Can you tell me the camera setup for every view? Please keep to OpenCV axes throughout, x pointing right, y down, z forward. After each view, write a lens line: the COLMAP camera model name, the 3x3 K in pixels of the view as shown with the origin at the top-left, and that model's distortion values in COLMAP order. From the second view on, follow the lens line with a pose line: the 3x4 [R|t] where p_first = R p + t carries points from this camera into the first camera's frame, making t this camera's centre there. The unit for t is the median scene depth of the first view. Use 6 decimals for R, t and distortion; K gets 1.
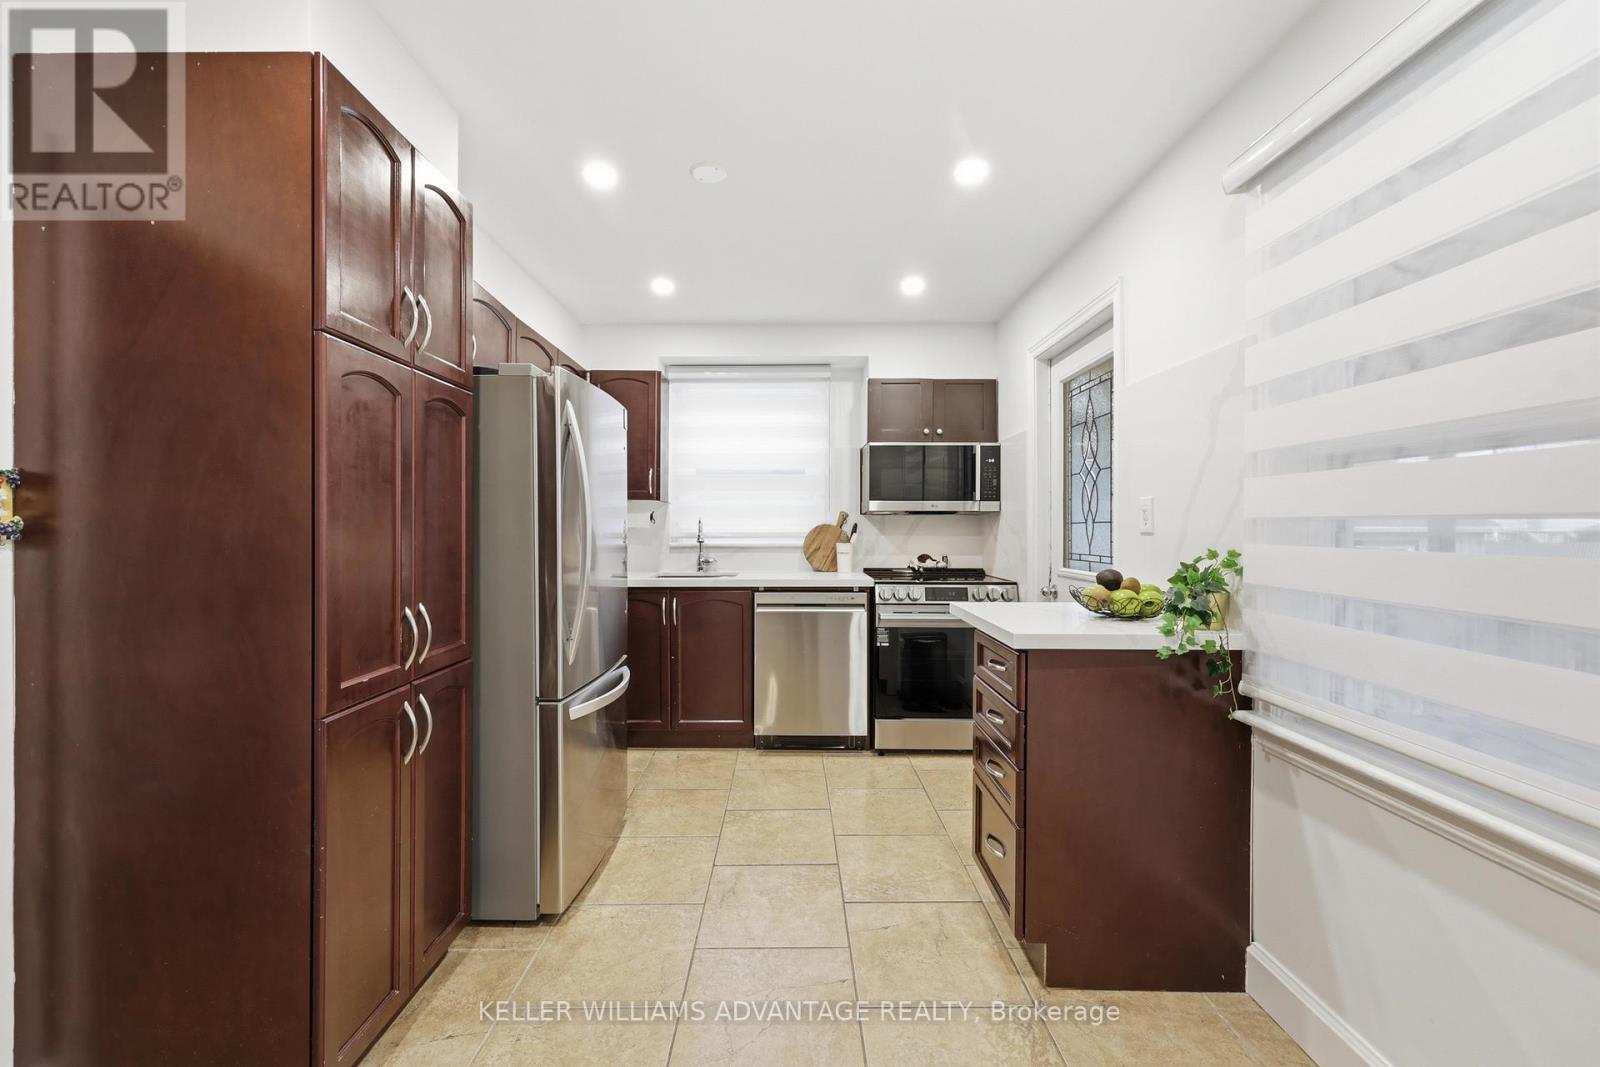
lens RADIAL K [[640.3, 0, 800.0], [0, 640.3, 533.5], [0, 0, 1]] dist [-0.002109, -0.000148]
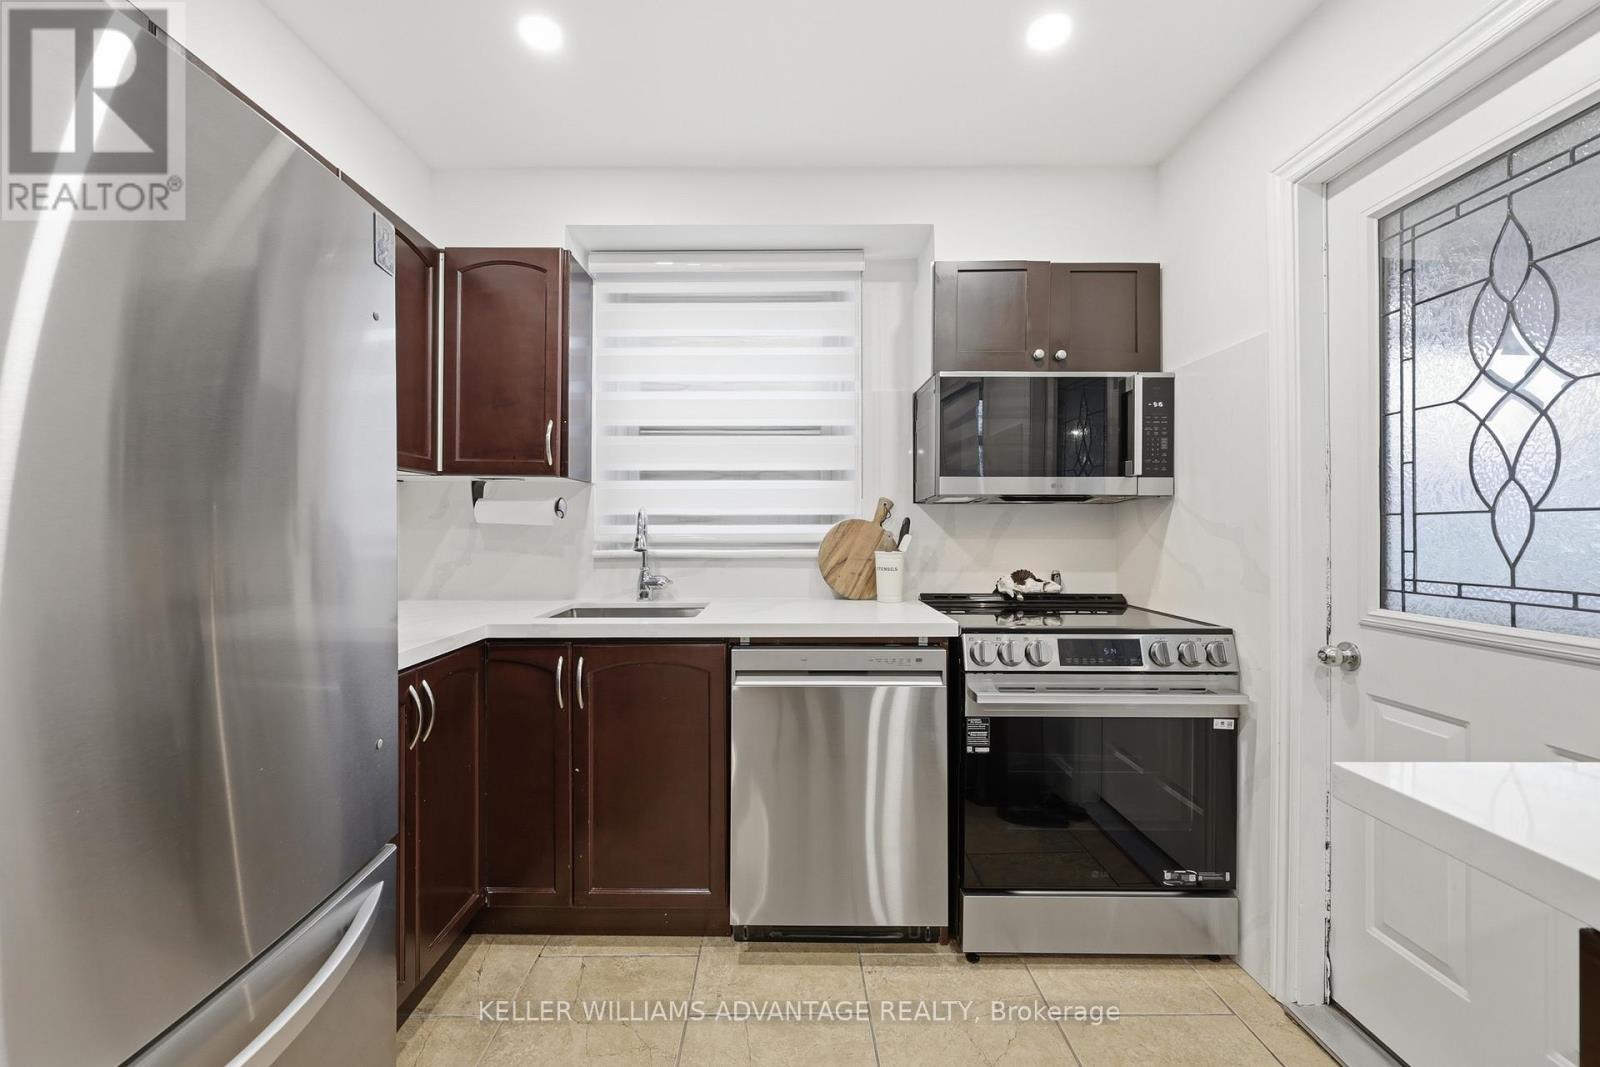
lens RADIAL K [[655.0, 0, 791.6], [0, 655.0, 523.5], [0, 0, 1]] dist [-0.002925, -0.000063]
pose [[0.999964, -0.000994, -0.008411, -0.015869], [0.000880, 0.999907, -0.013602, -0.002795], [0.008423, 0.013594, 0.999872, 0.439134]]
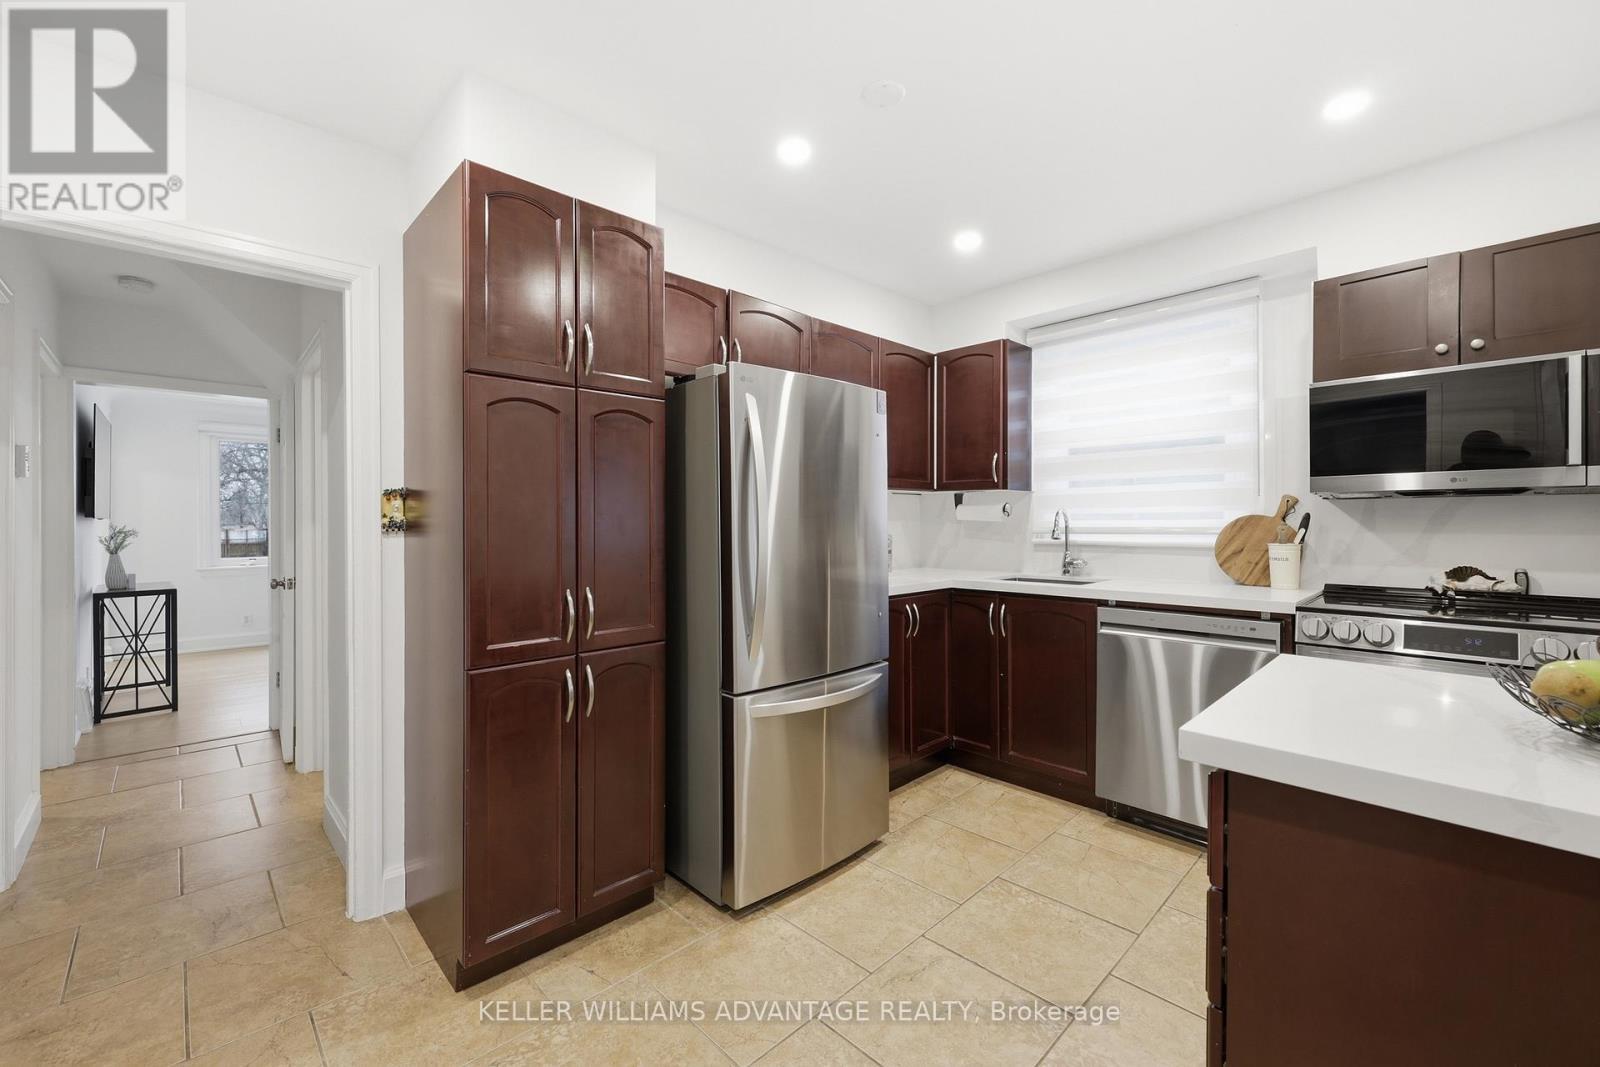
lens RADIAL K [[655.0, 0, 791.6], [0, 655.0, 523.5], [0, 0, 1]] dist [-0.002925, -0.000063]
pose [[0.685073, -0.002857, -0.728468, 0.231767], [-0.002027, 0.999981, -0.005827, -0.000641], [0.728471, 0.005469, 0.685055, 0.195897]]
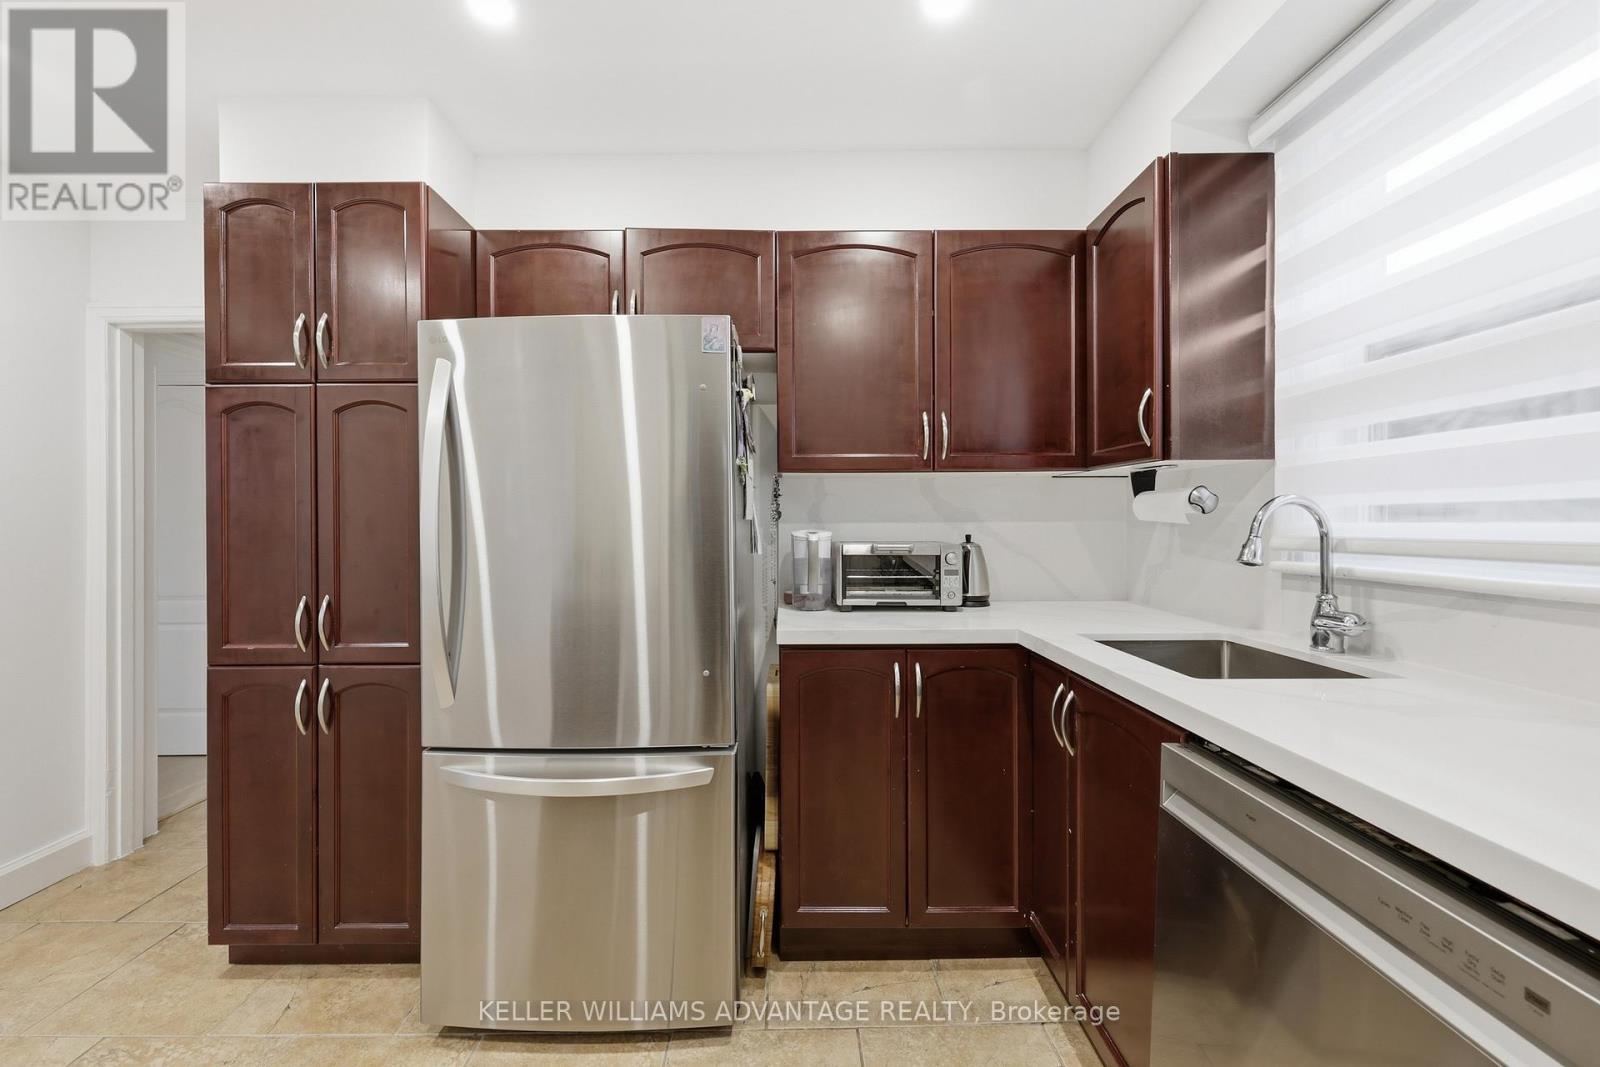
lens RADIAL K [[655.0, 0, 791.6], [0, 655.0, 523.5], [0, 0, 1]] dist [-0.002925, -0.000063]
pose [[-0.007695, 0.003297, -0.999965, 0.223563], [-0.004850, 0.999983, 0.003335, -0.009591], [0.999959, 0.004875, -0.007679, 0.785144]]
